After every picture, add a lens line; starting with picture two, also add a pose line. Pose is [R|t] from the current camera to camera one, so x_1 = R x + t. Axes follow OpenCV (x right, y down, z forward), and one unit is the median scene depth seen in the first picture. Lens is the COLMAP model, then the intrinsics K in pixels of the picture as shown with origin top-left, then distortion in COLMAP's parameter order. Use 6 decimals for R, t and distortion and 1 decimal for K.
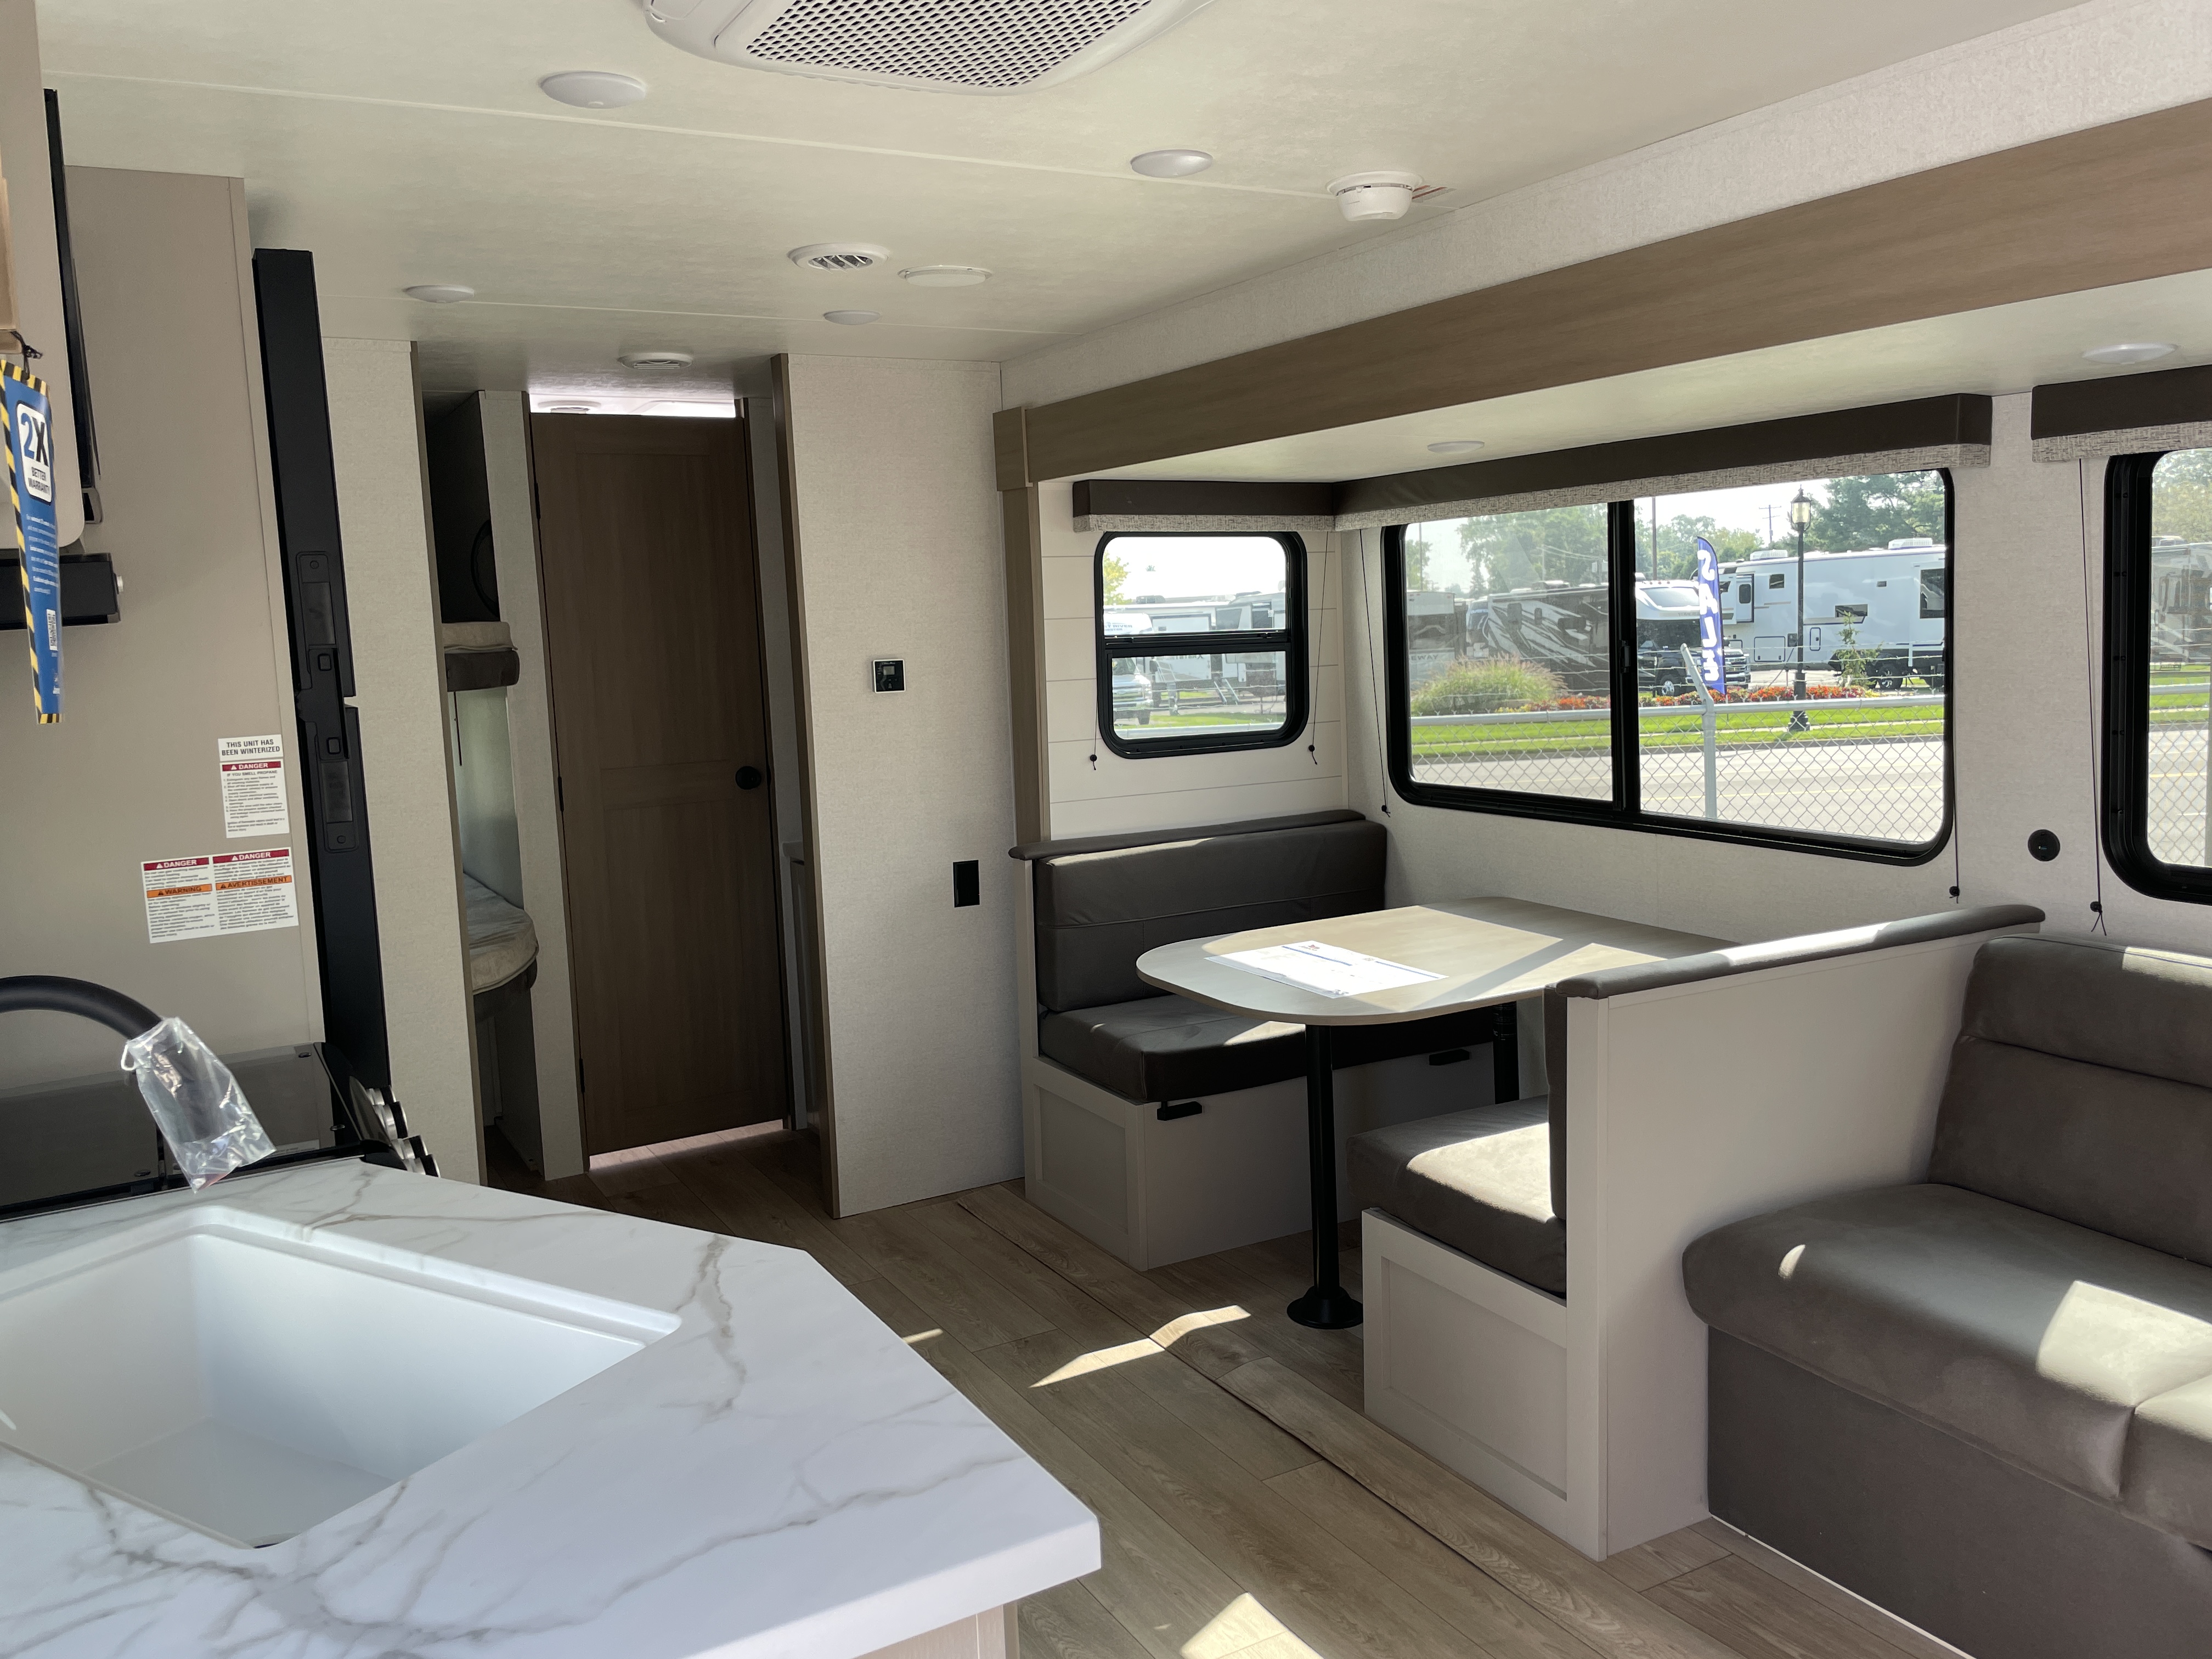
lens RADIAL K [[1691.4, 0, 1111.3], [0, 1691.4, 817.7], [0, 0, 1]] dist [0.022699, -0.042655]
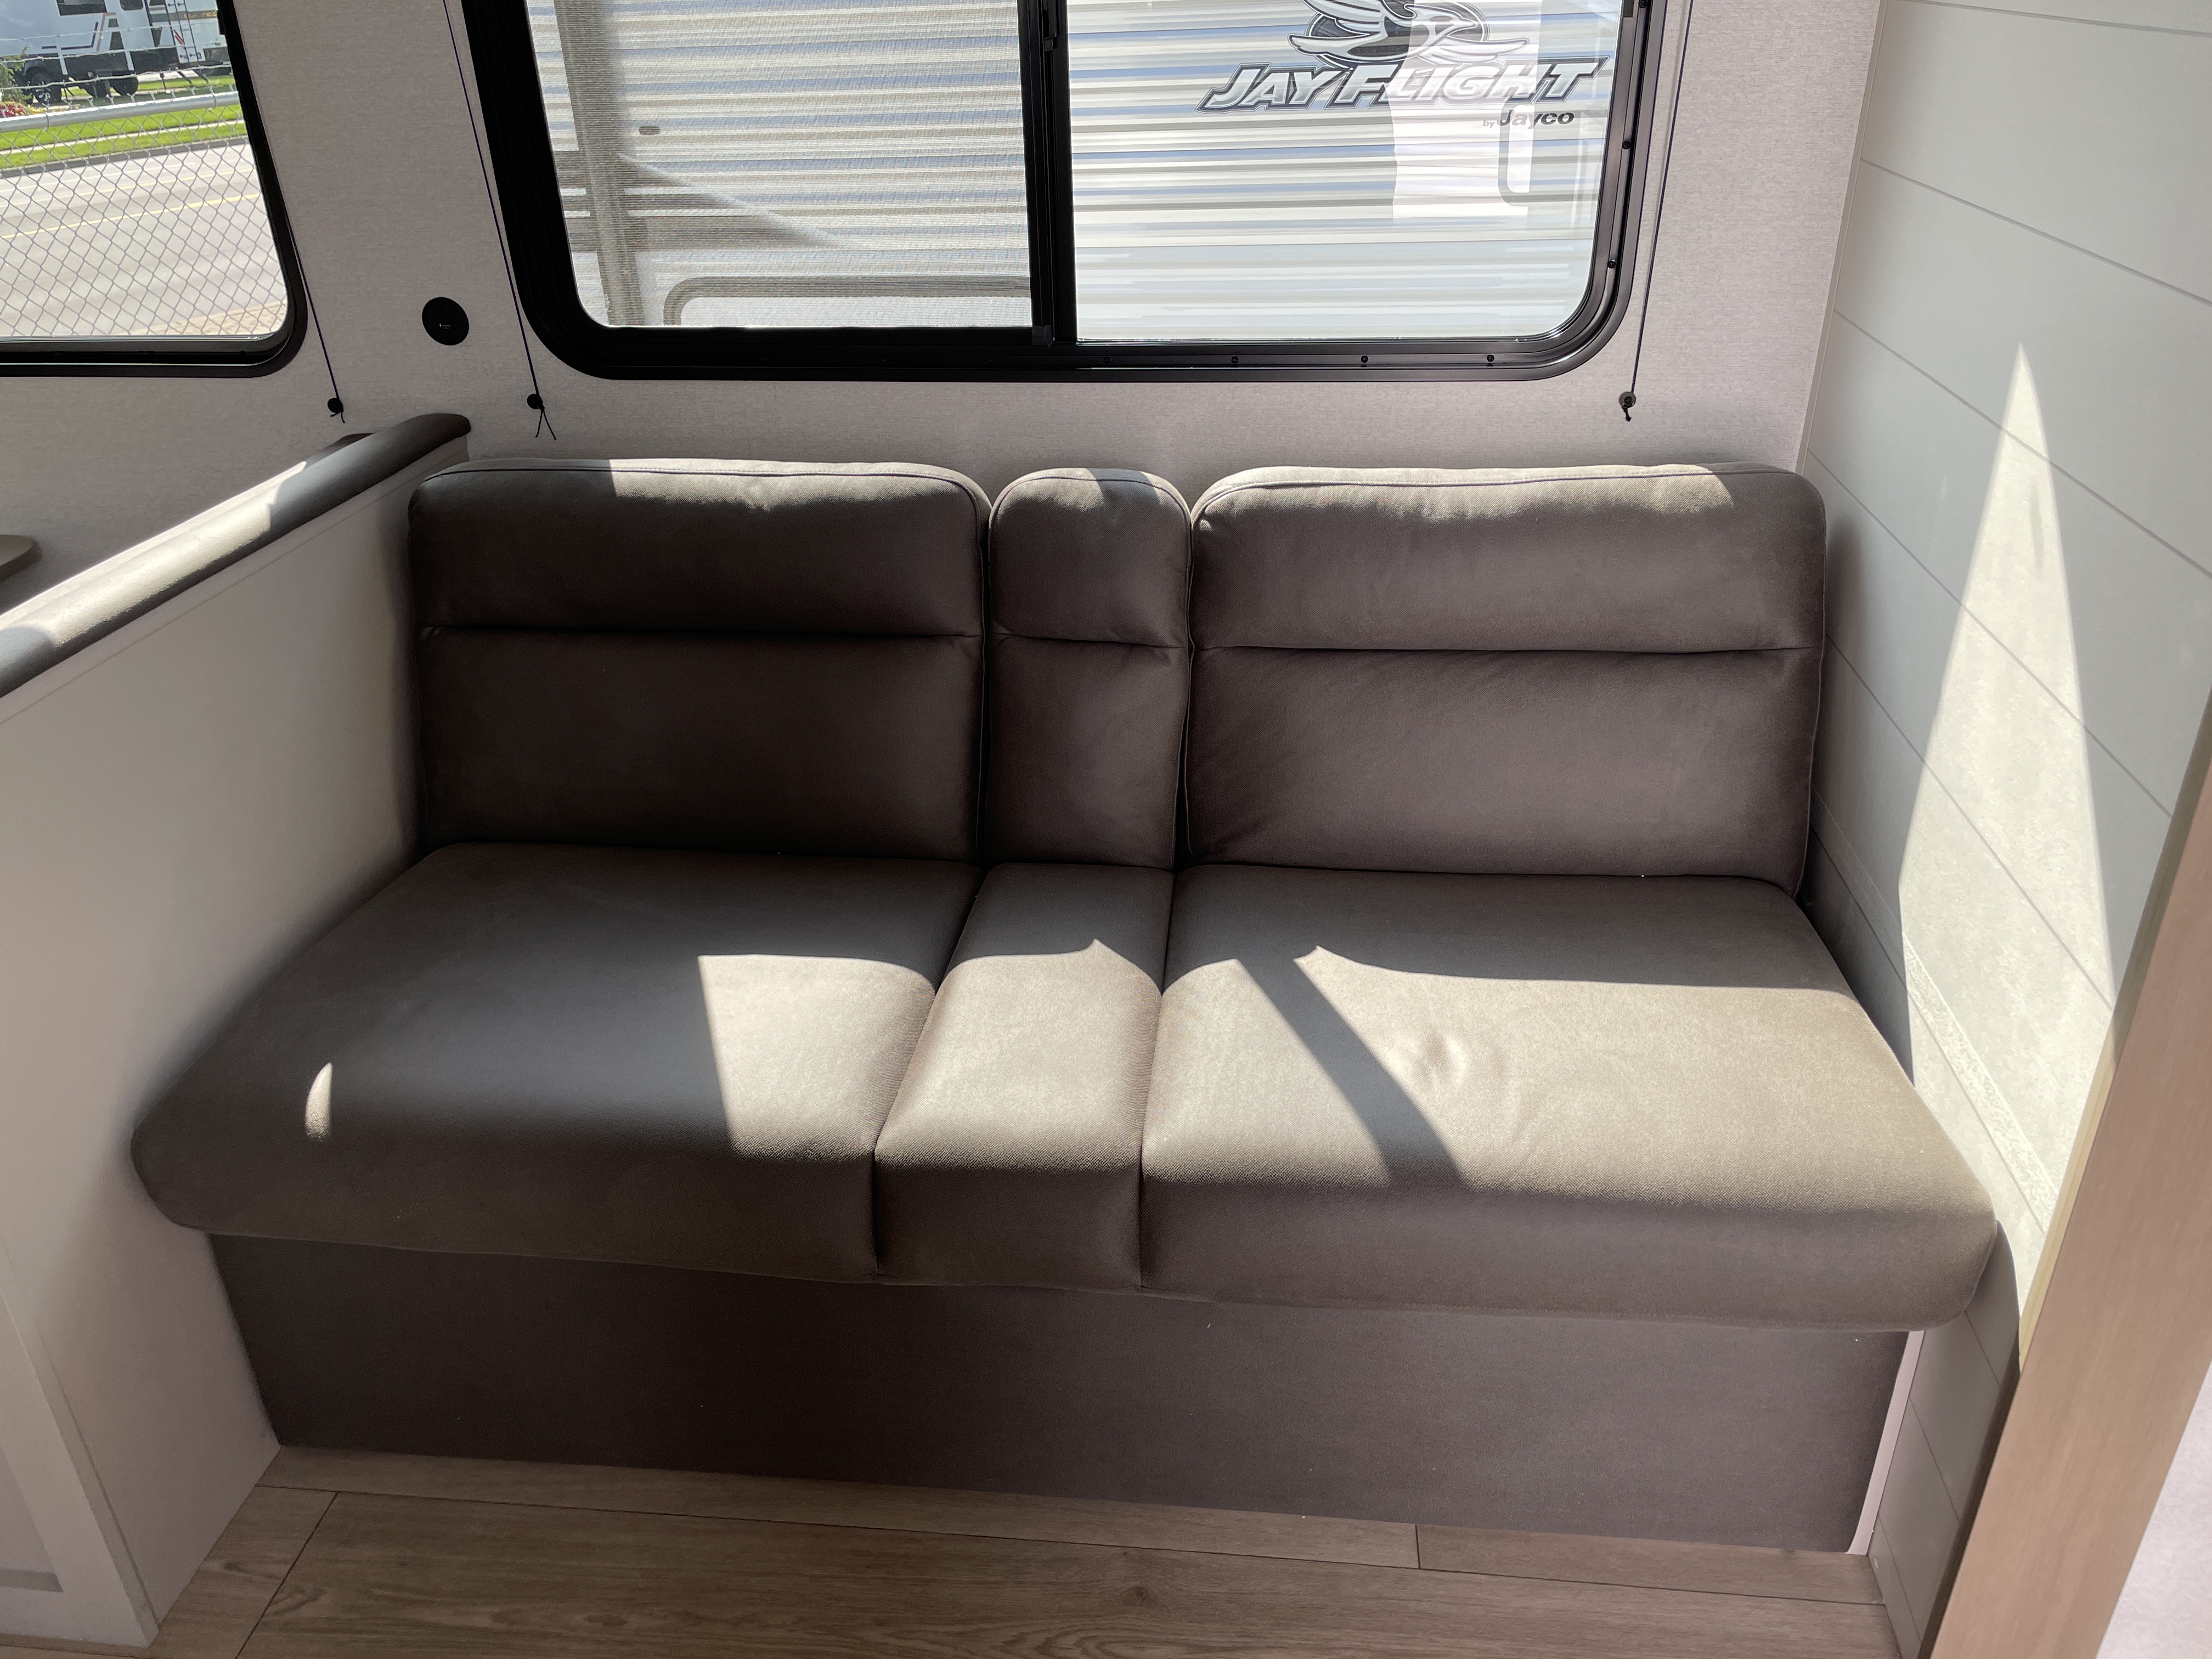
lens RADIAL K [[1691.4, 0, 1101.2], [0, 1691.4, 829.0], [0, 0, 1]] dist [0.022699, -0.042655]
pose [[0.577485, -0.351211, 0.736995, 0.125236], [0.092445, 0.925061, 0.368396, -0.022807], [-0.811150, -0.144612, 0.566677, 0.371873]]
